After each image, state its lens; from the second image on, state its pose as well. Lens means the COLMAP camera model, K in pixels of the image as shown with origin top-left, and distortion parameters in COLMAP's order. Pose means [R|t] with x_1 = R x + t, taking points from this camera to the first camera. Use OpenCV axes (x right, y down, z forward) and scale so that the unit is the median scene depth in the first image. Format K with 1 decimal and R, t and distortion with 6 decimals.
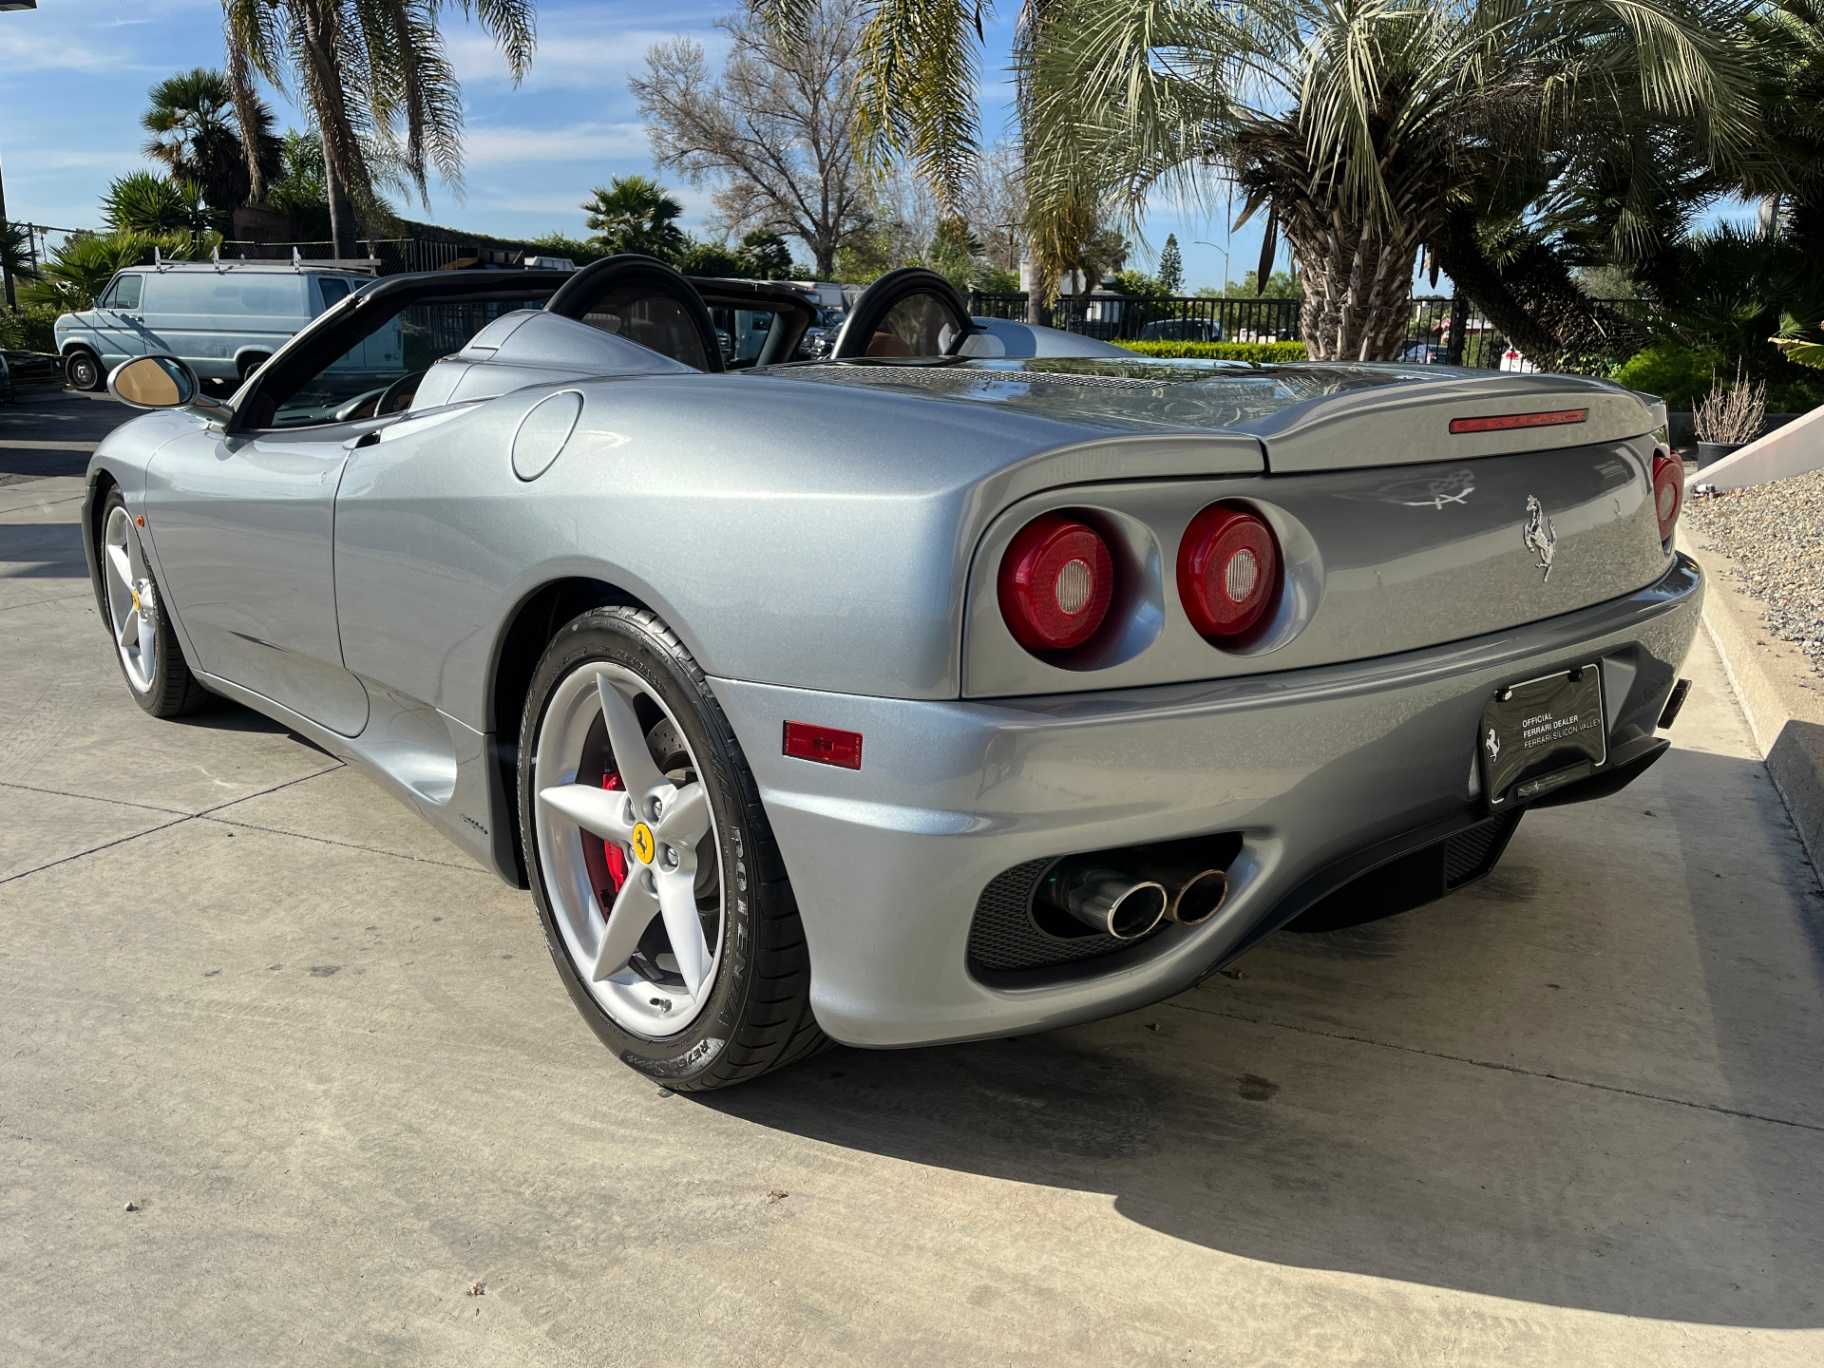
lens RADIAL K [[1399.5, 0, 942.7], [0, 1399.5, 680.2], [0, 0, 1]] dist [0.054842, -0.049882]
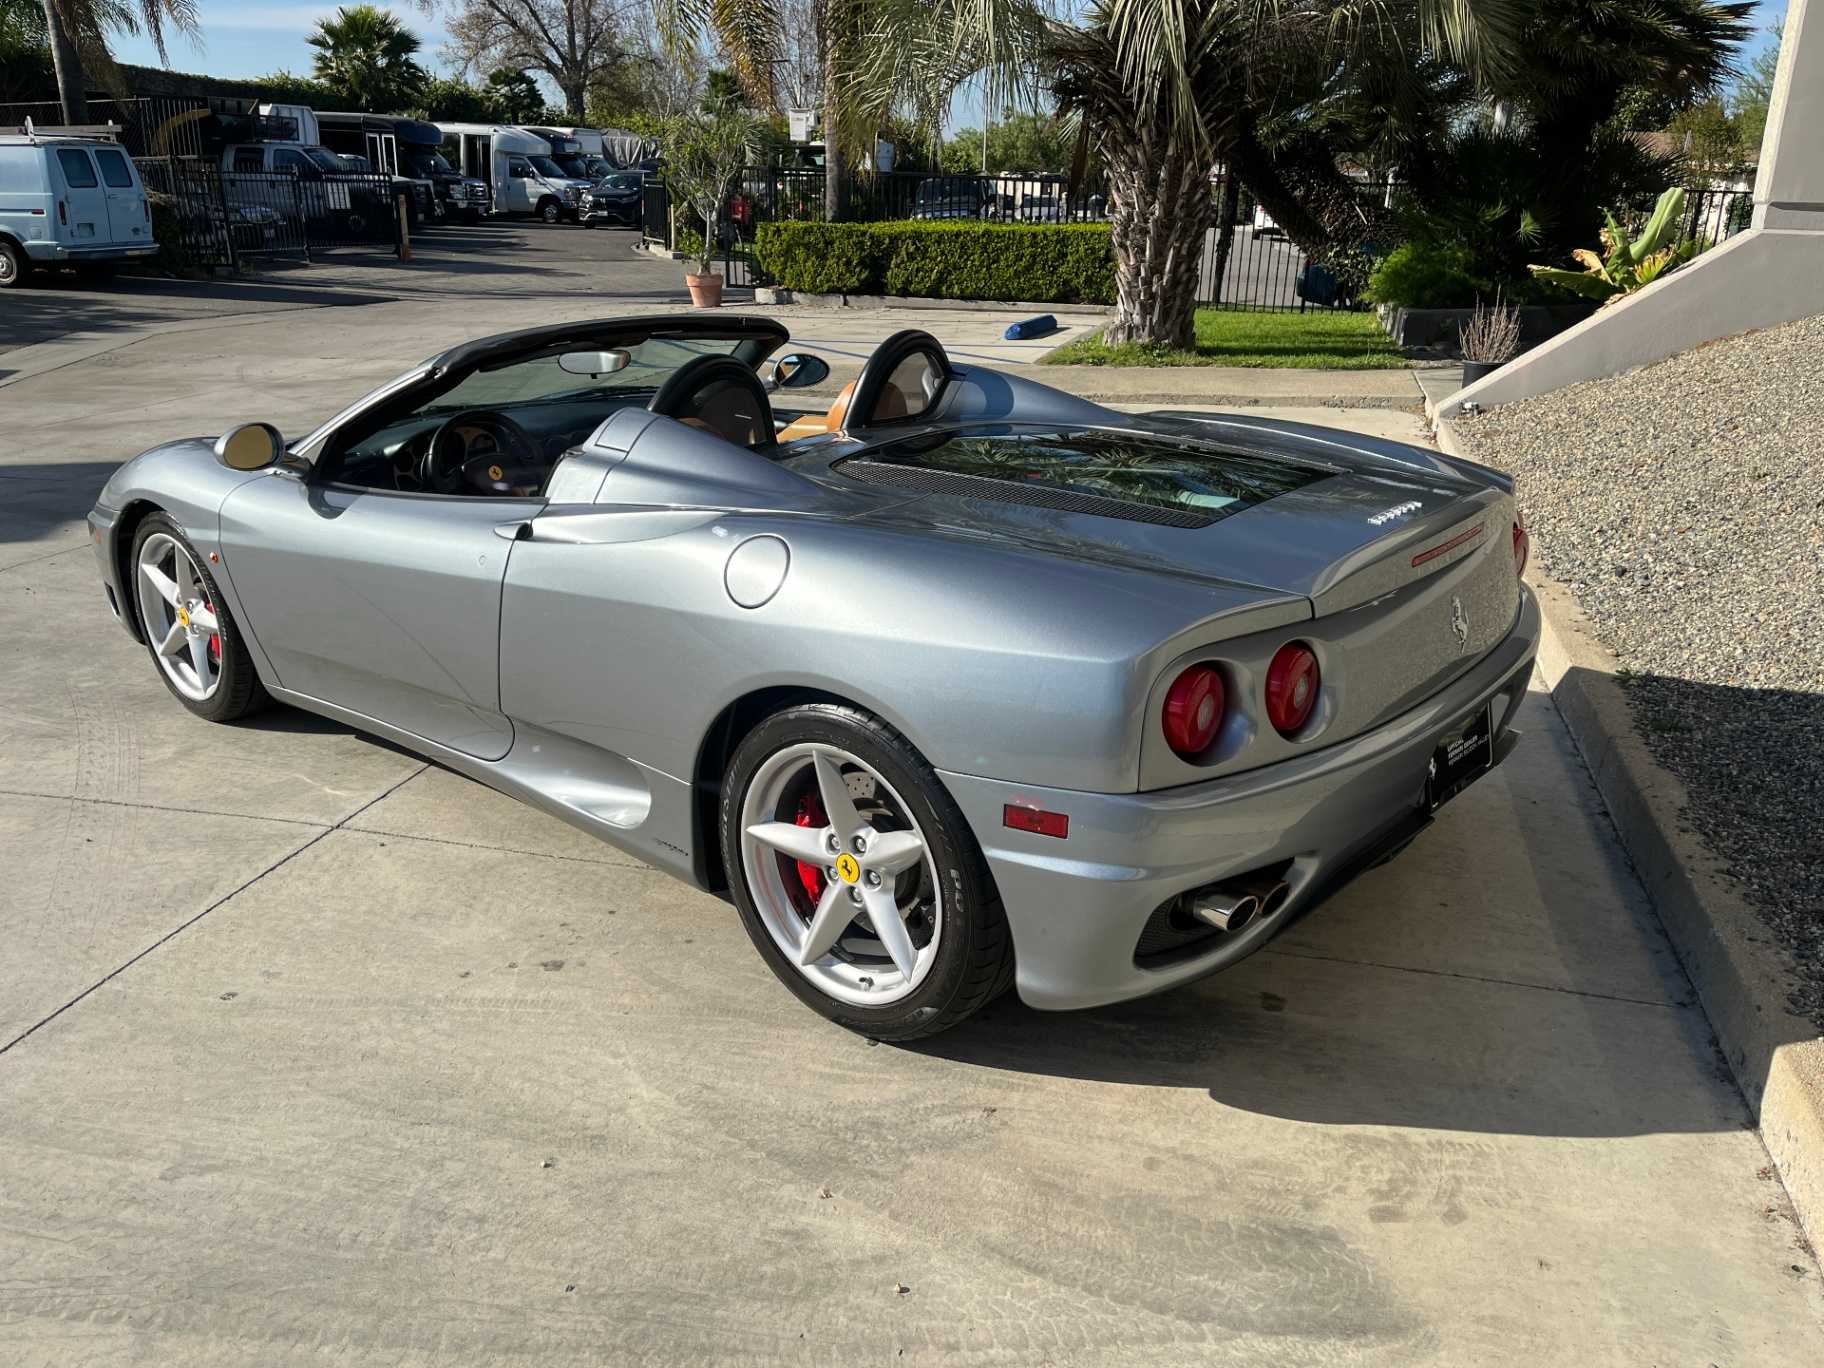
lens RADIAL K [[1399.5, 0, 942.7], [0, 1399.5, 680.2], [0, 0, 1]] dist [0.054842, -0.049882]
pose [[0.985861, -0.051283, 0.159526, -0.286830], [0.033623, 0.993196, 0.111494, -0.187576], [-0.164158, -0.104554, 0.980877, -0.293945]]
